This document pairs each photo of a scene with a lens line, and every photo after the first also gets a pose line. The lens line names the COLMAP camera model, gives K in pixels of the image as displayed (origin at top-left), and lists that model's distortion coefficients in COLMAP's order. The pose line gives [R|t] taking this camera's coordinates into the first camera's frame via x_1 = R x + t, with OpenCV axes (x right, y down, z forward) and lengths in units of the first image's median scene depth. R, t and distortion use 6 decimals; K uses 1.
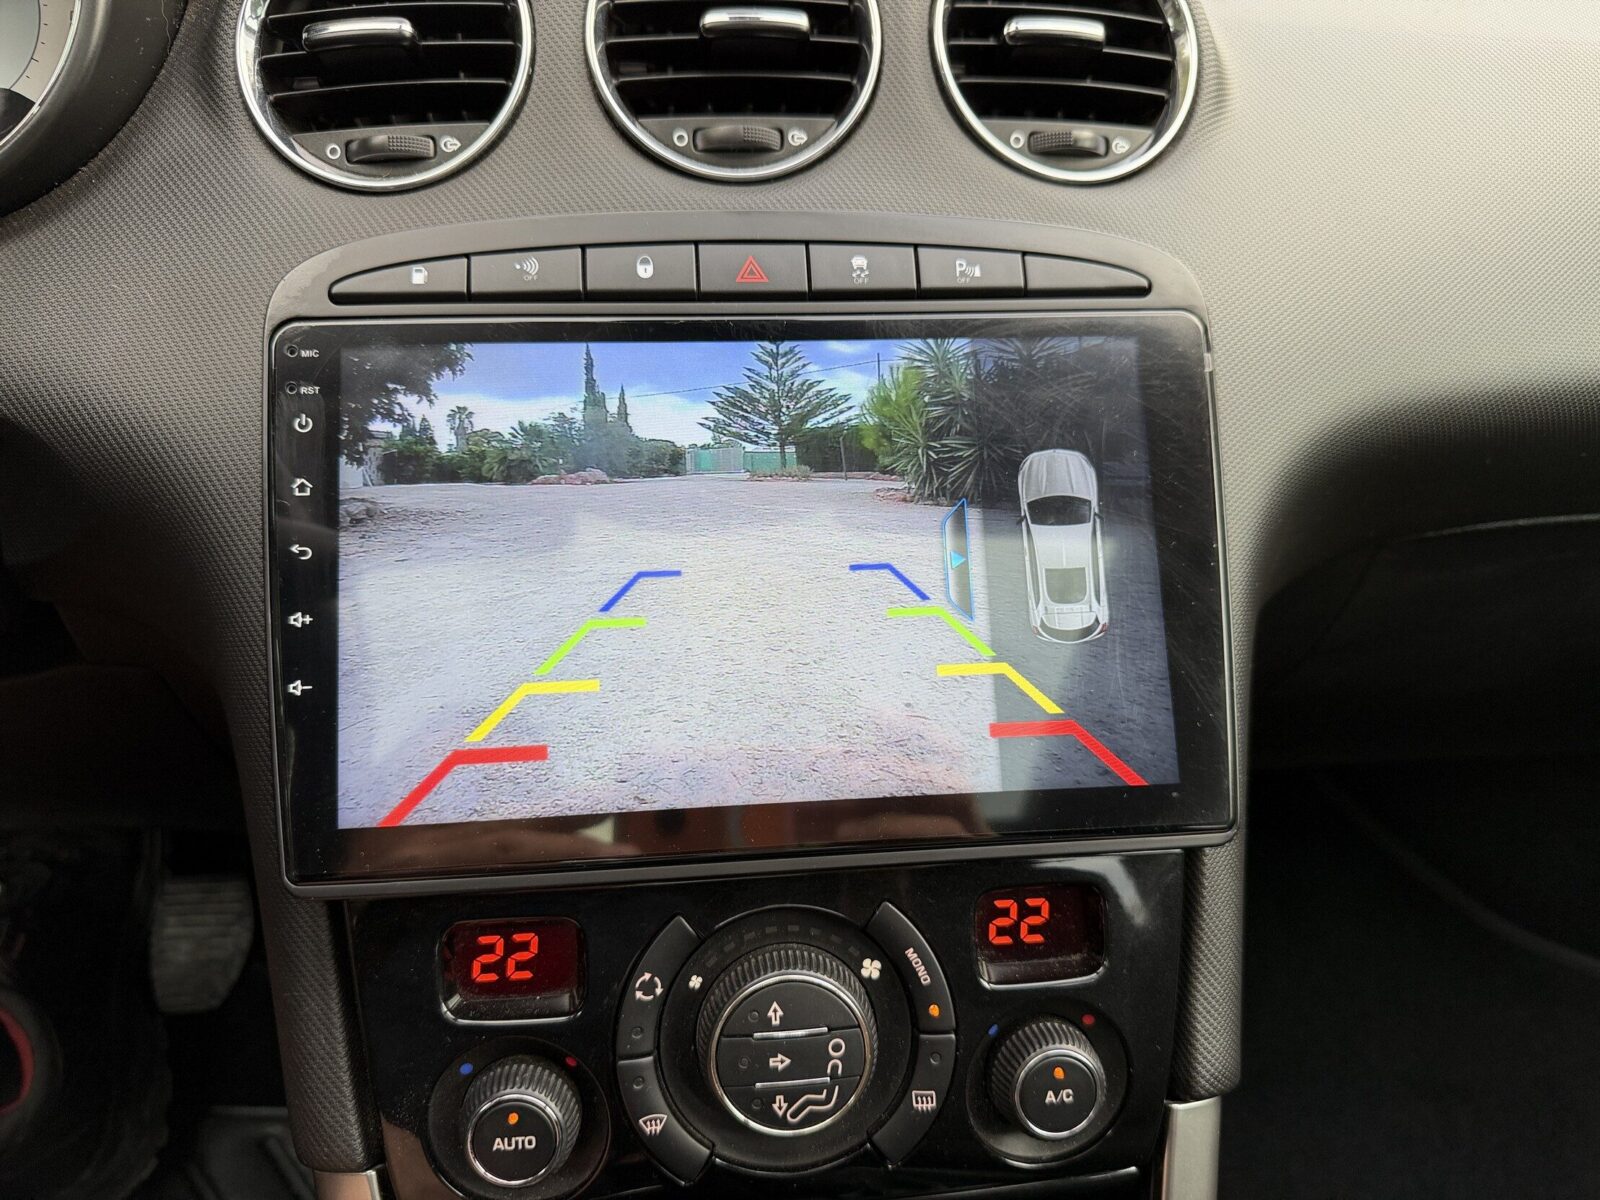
lens RADIAL K [[1118.9, 0, 803.2], [0, 1118.9, 599.8], [0, 0, 1]] dist [0.006763, -0.014782]
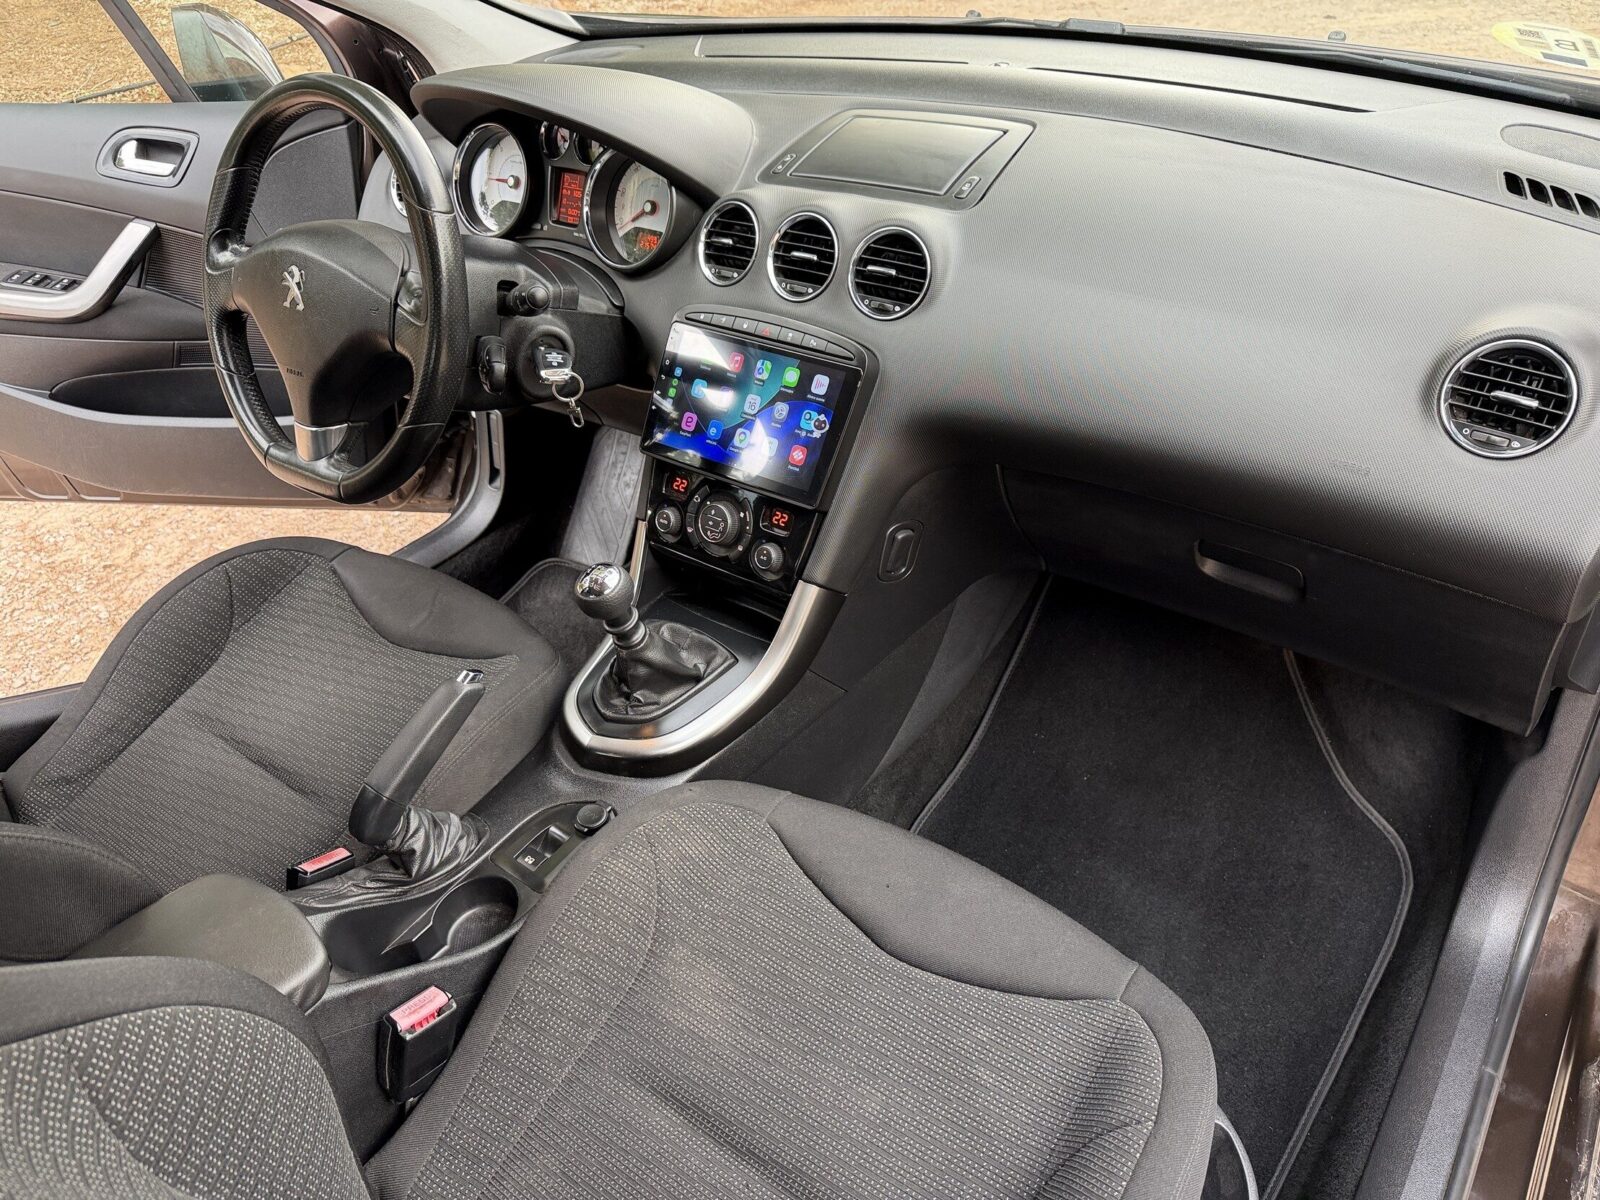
lens RADIAL K [[1118.9, 0, 838.5], [0, 1118.9, 633.6], [0, 0, 1]] dist [0.006763, -0.014782]
pose [[0.740072, 0.364771, -0.565009, 2.600520], [-0.259188, 0.929930, 0.260869, -0.386136], [0.620576, -0.046619, 0.782759, -1.833862]]
